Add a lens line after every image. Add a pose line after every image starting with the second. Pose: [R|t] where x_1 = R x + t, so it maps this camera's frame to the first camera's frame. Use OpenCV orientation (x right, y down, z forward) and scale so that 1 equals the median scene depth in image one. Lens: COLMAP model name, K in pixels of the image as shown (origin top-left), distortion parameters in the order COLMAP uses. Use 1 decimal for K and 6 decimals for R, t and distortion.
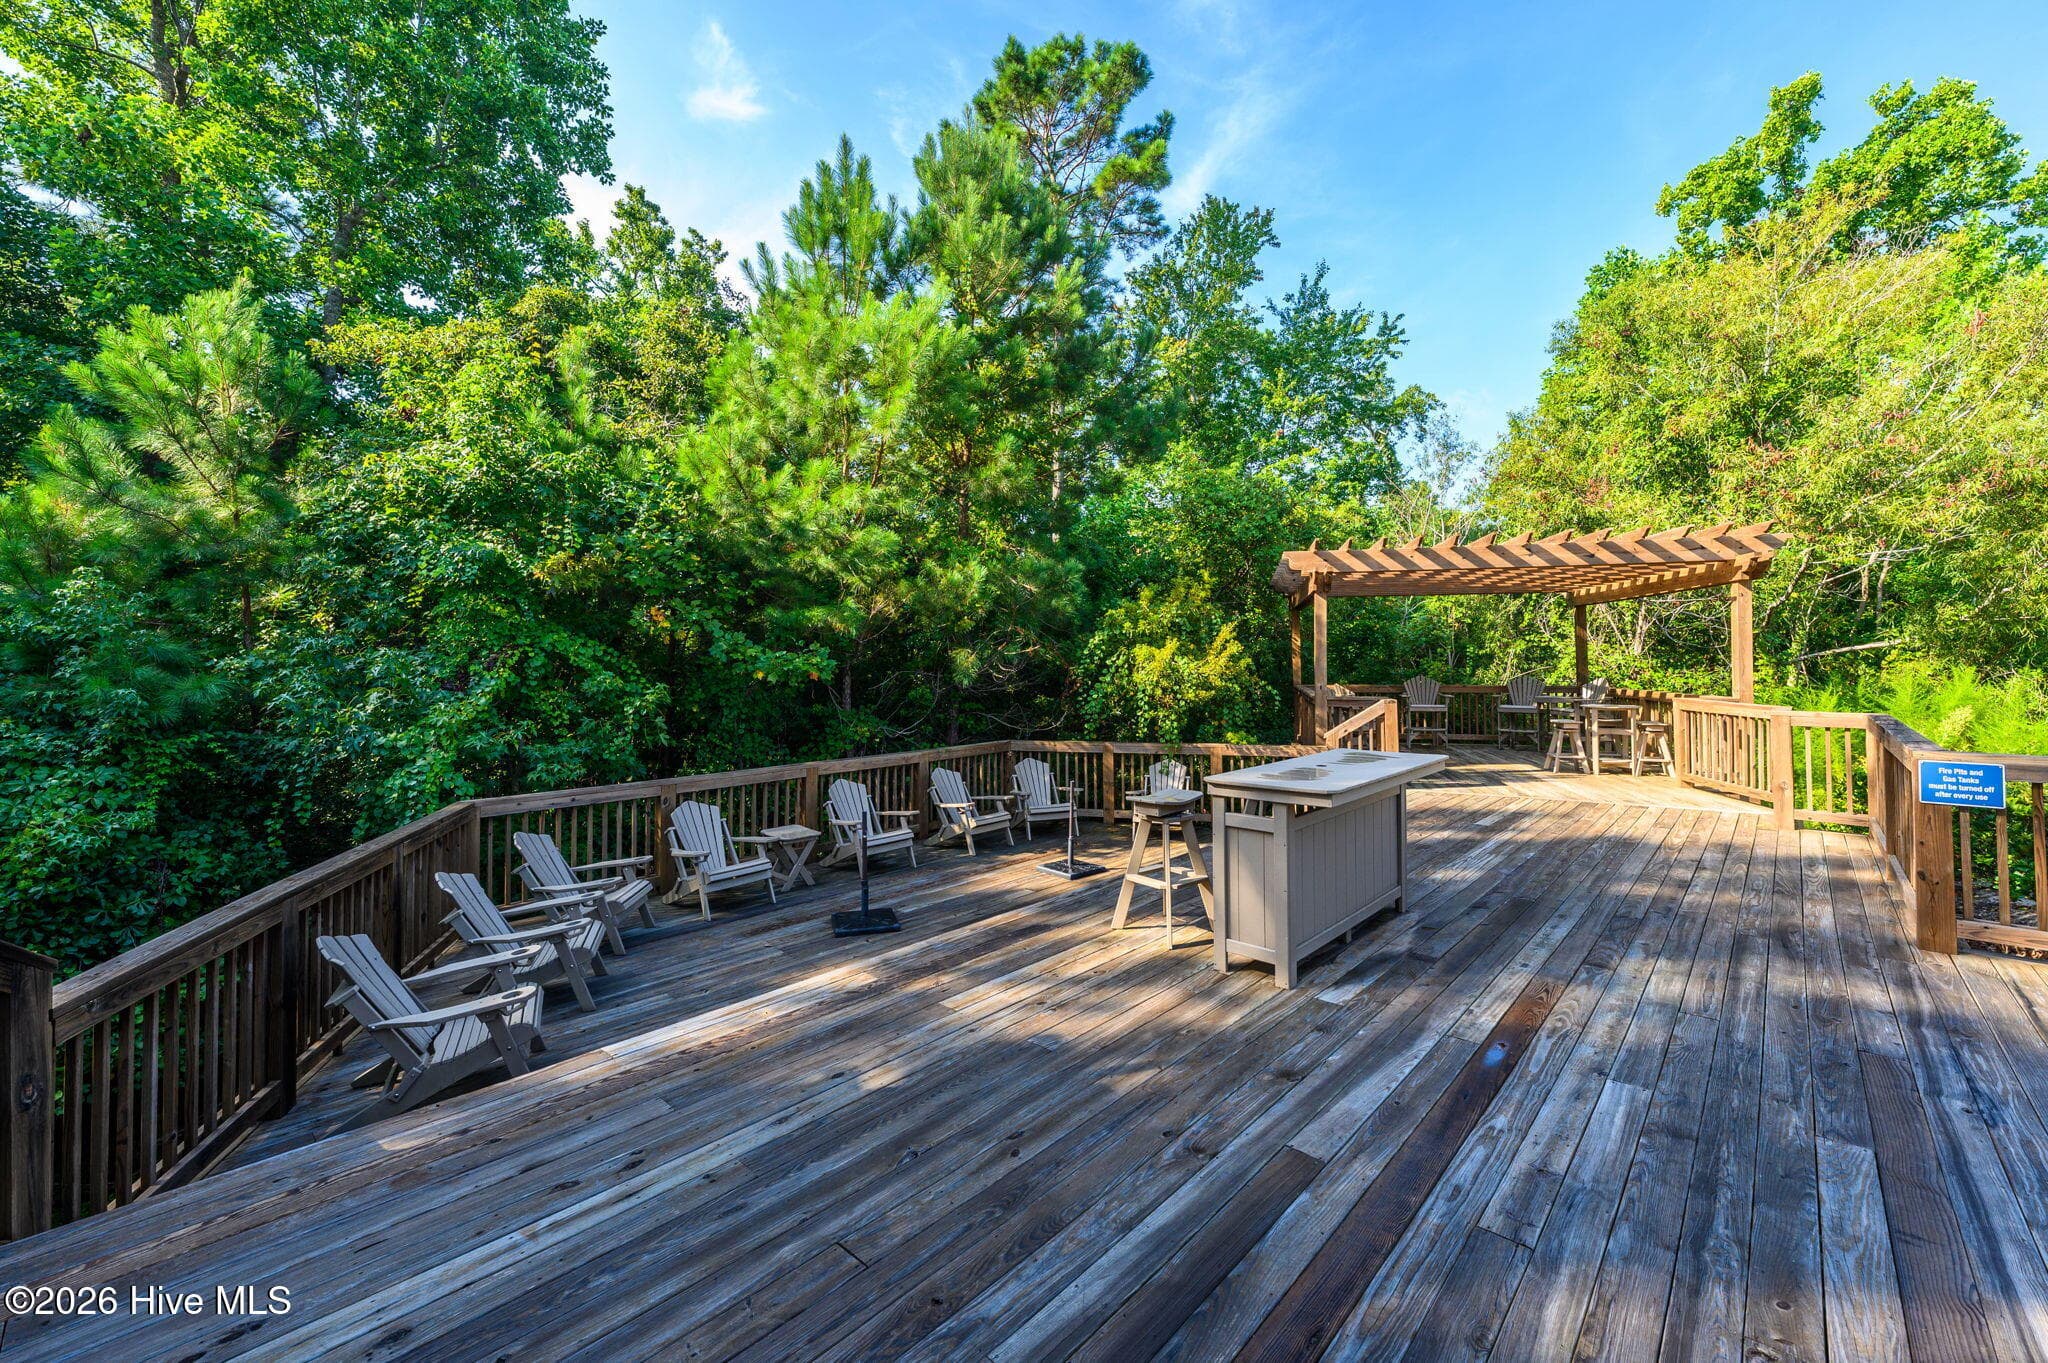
lens RADIAL K [[825.1, 0, 1017.2], [0, 825.1, 678.7], [0, 0, 1]] dist [0.009867, 0.000159]
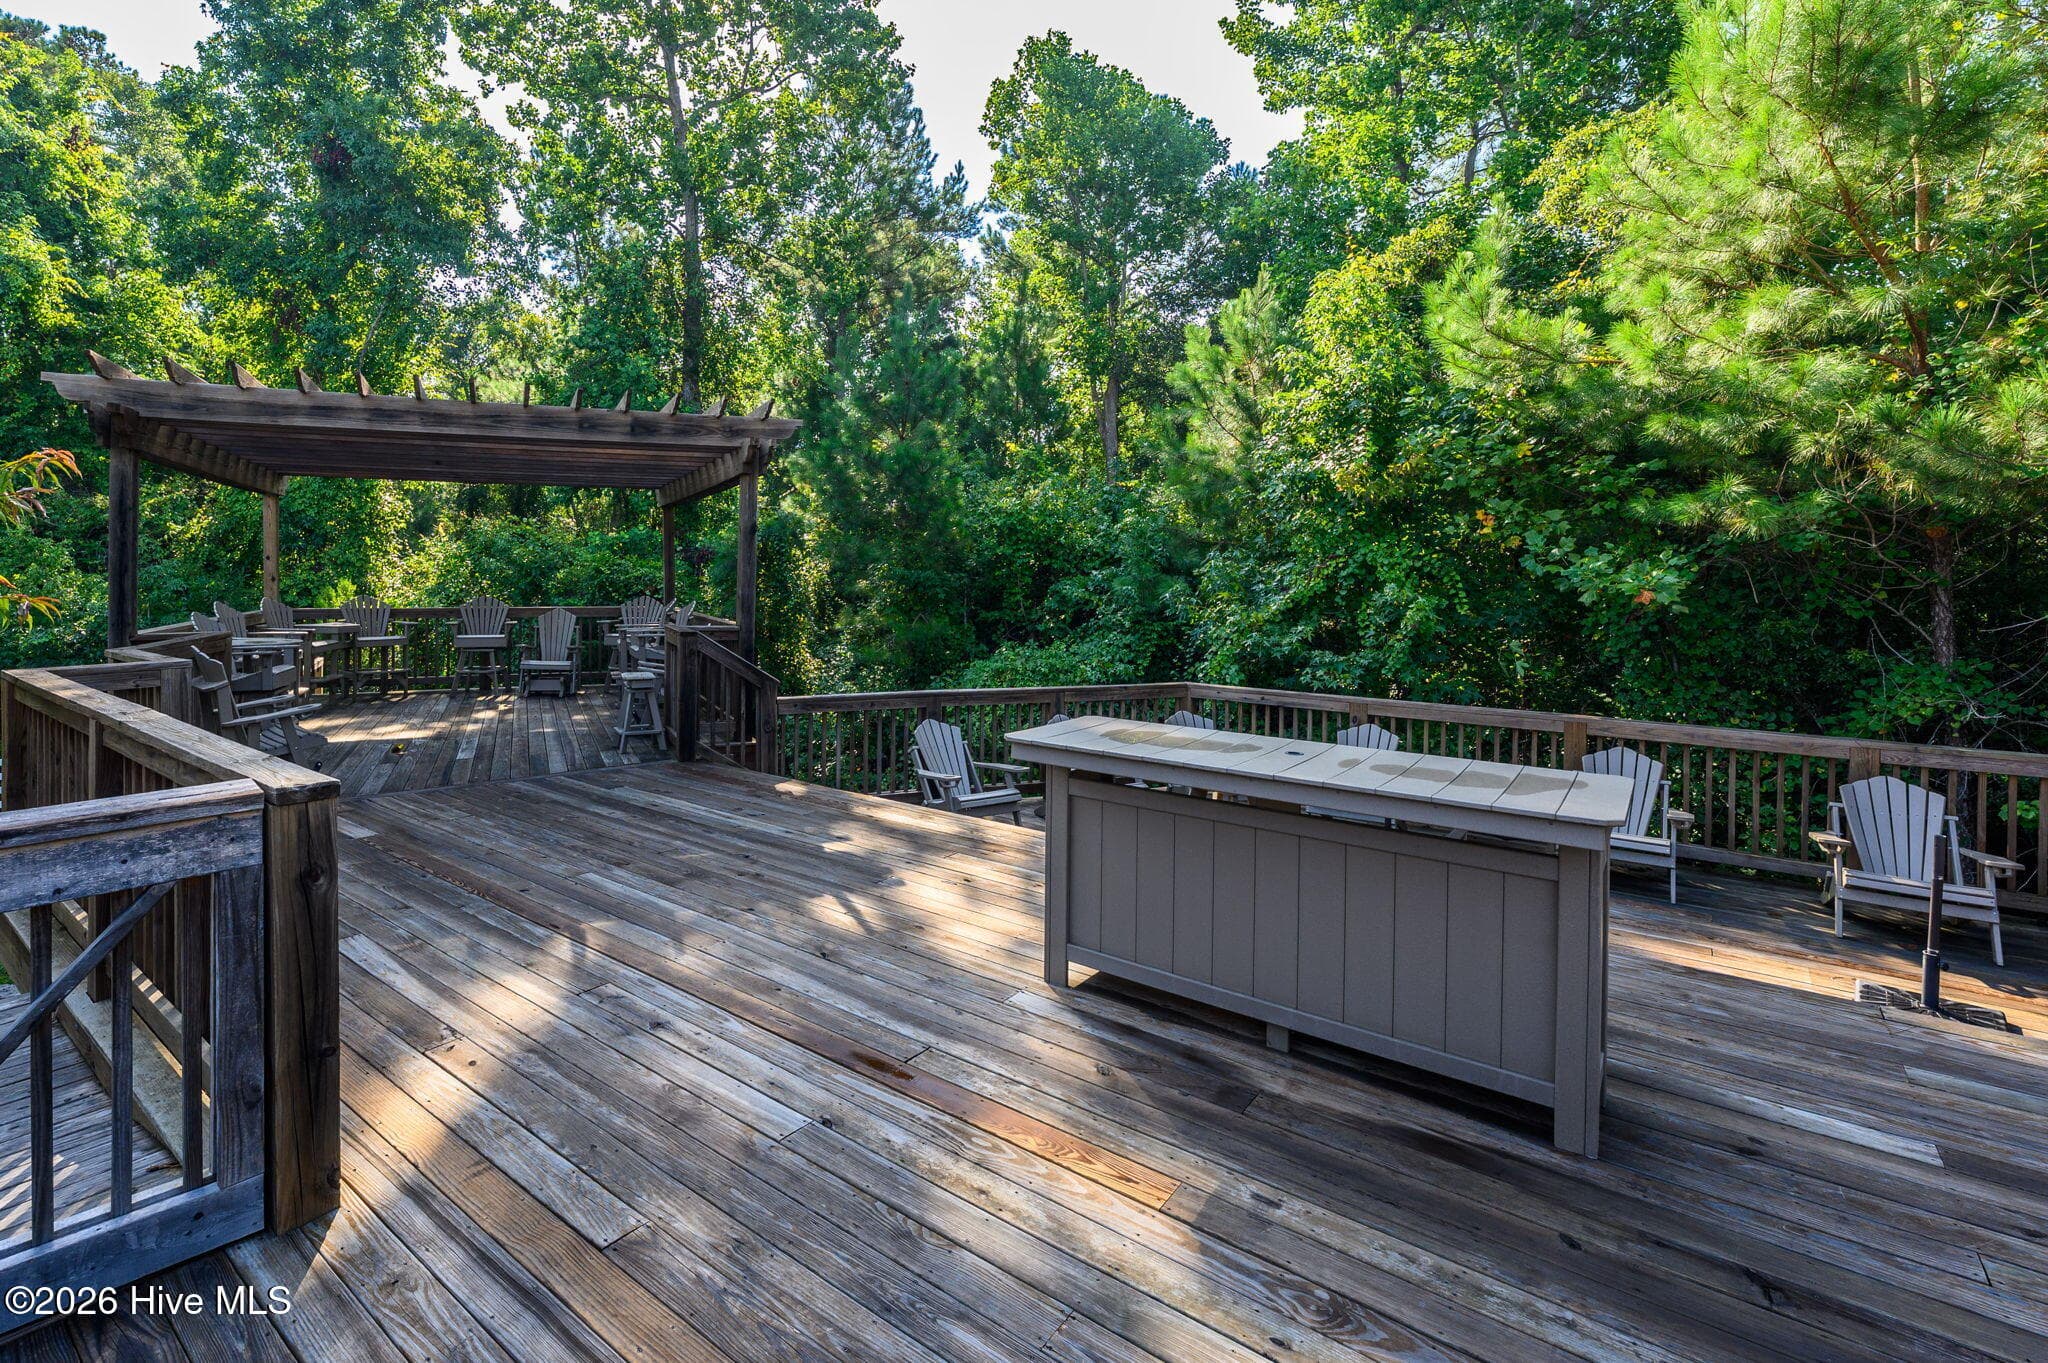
lens RADIAL K [[1105.0, 0, 1024.0], [0, 1105.0, 681.5], [0, 0, 1]] dist [-0.001210, -0.000074]
pose [[0.054770, 0.104919, -0.992971, 1.546284], [-0.036013, 0.994025, 0.103044, -0.024621], [0.997849, 0.030116, 0.058221, 1.032285]]
